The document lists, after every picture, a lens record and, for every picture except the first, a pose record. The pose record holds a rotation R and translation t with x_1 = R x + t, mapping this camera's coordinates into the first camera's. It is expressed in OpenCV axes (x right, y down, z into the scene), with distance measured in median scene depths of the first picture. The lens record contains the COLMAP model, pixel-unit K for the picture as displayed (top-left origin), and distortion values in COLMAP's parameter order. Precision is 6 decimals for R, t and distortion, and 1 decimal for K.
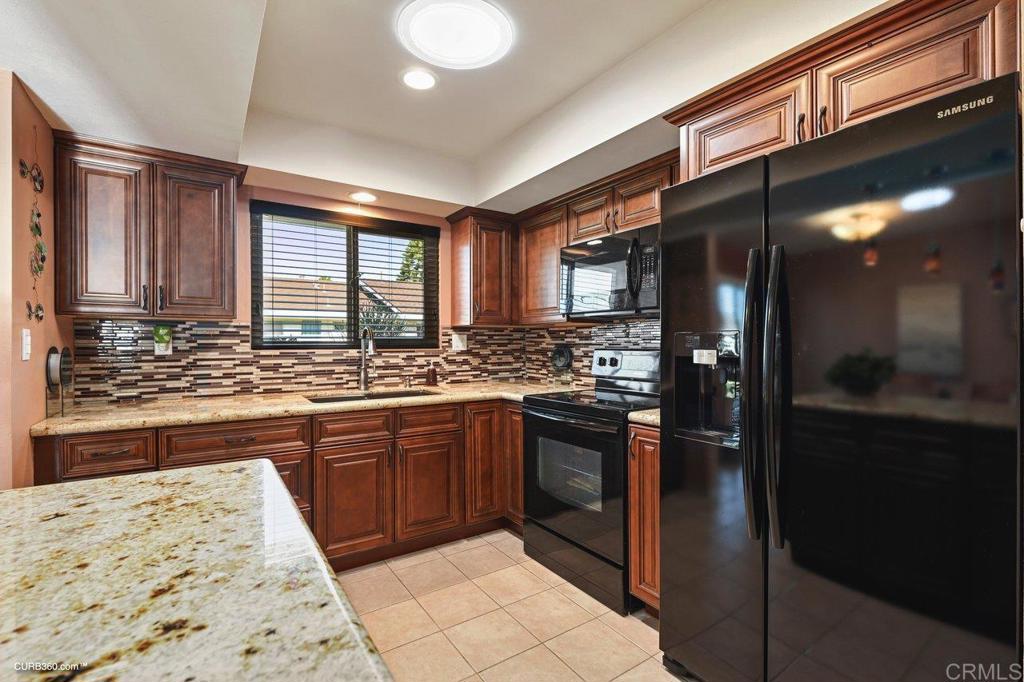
lens RADIAL K [[458.1, 0, 509.9], [0, 458.1, 342.1], [0, 0, 1]] dist [-0.004119, -0.000250]
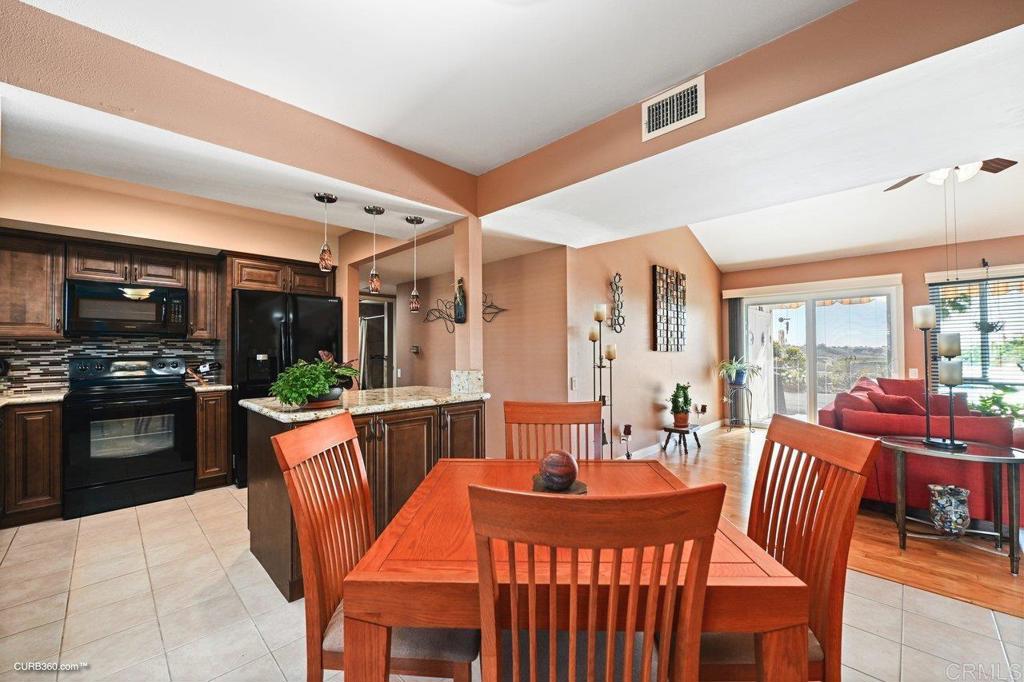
lens RADIAL K [[407.7, 0, 515.3], [0, 407.7, 344.4], [0, 0, 1]] dist [-0.006742, -0.001181]
pose [[-0.198328, 0.016167, 0.980002, -1.056734], [0.005967, 0.999865, -0.015287, 0.000645], [-0.980118, 0.002816, -0.198398, 0.001579]]
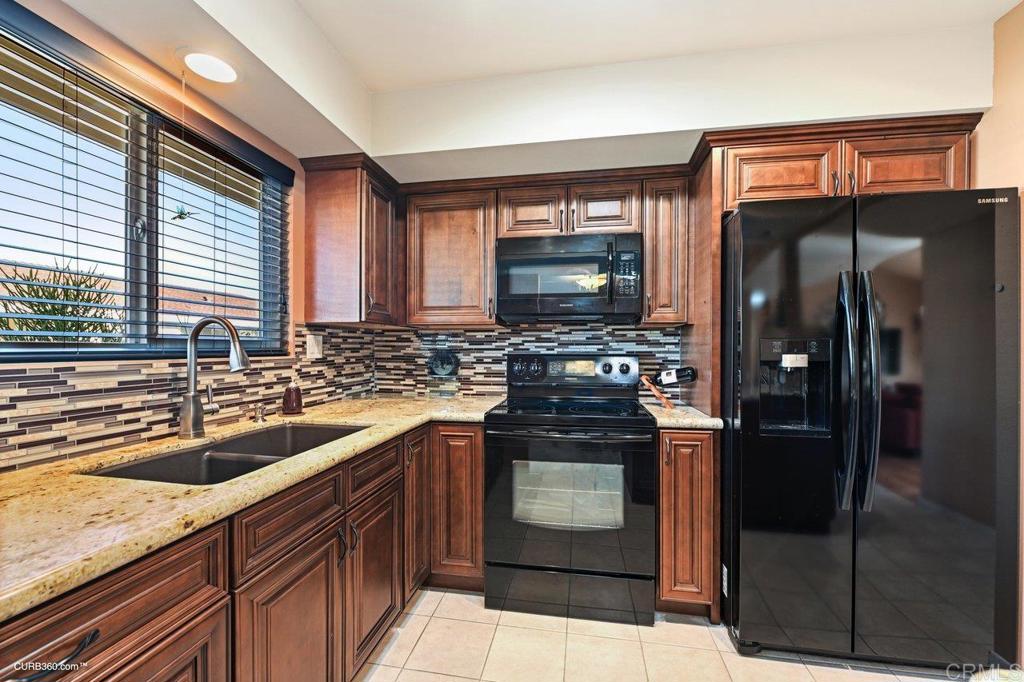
lens RADIAL K [[407.7, 0, 511.1], [0, 407.7, 350.2], [0, 0, 1]] dist [-0.006742, -0.001181]
pose [[0.694309, -0.001885, 0.719674, -0.364173], [-0.003272, 0.999978, 0.005776, 0.001299], [-0.719669, -0.006365, 0.694288, 0.381021]]
